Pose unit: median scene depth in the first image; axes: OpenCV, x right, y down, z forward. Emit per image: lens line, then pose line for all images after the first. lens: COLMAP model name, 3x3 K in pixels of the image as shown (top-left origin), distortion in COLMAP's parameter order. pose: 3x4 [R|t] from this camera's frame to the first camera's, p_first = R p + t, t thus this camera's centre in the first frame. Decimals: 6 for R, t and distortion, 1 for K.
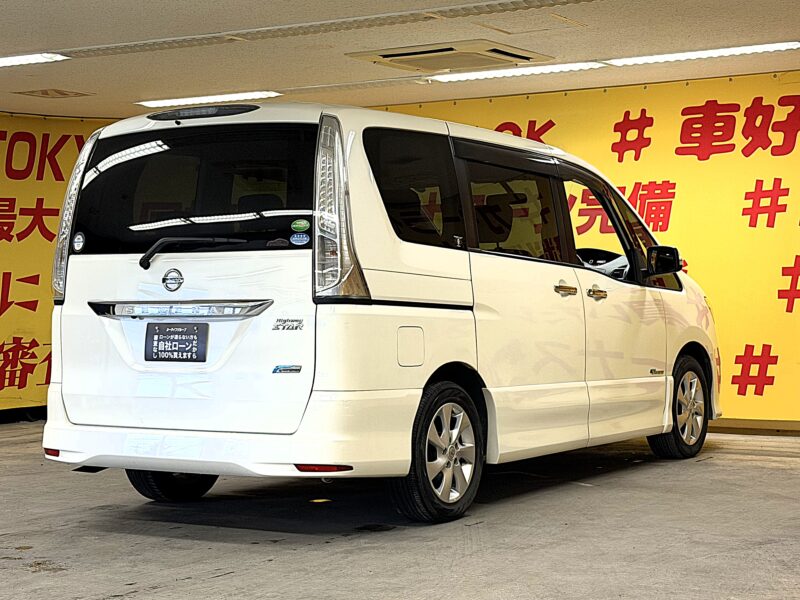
lens RADIAL K [[1535.8, 0, 439.5], [0, 1535.8, 322.8], [0, 0, 1]] dist [0.138001, 0.000000]
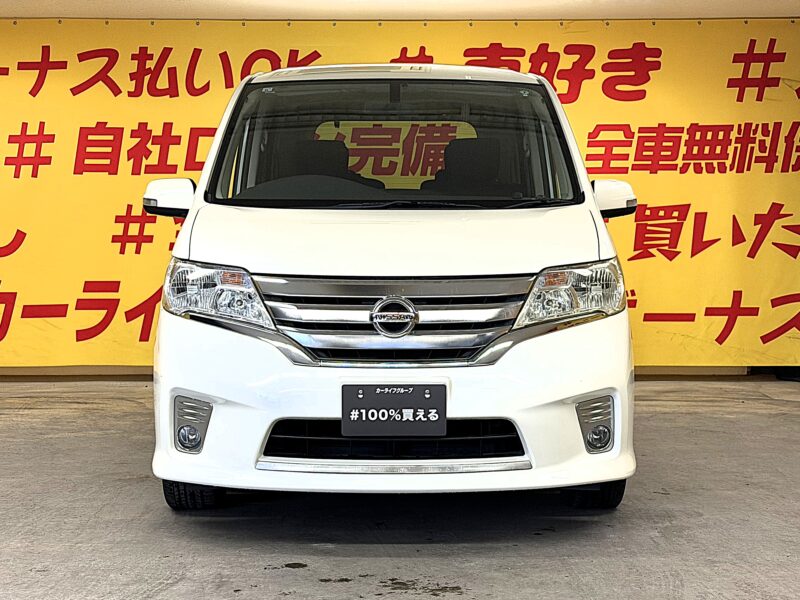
lens RADIAL K [[1421.1, 0, 426.6], [0, 1421.1, 314.3], [0, 0, 1]] dist [0.105523, 0.000000]
pose [[0.863715, -0.017304, 0.503683, -0.514638], [0.000843, 0.999459, 0.032890, -0.004300], [-0.503979, -0.027982, 0.863262, 0.393266]]
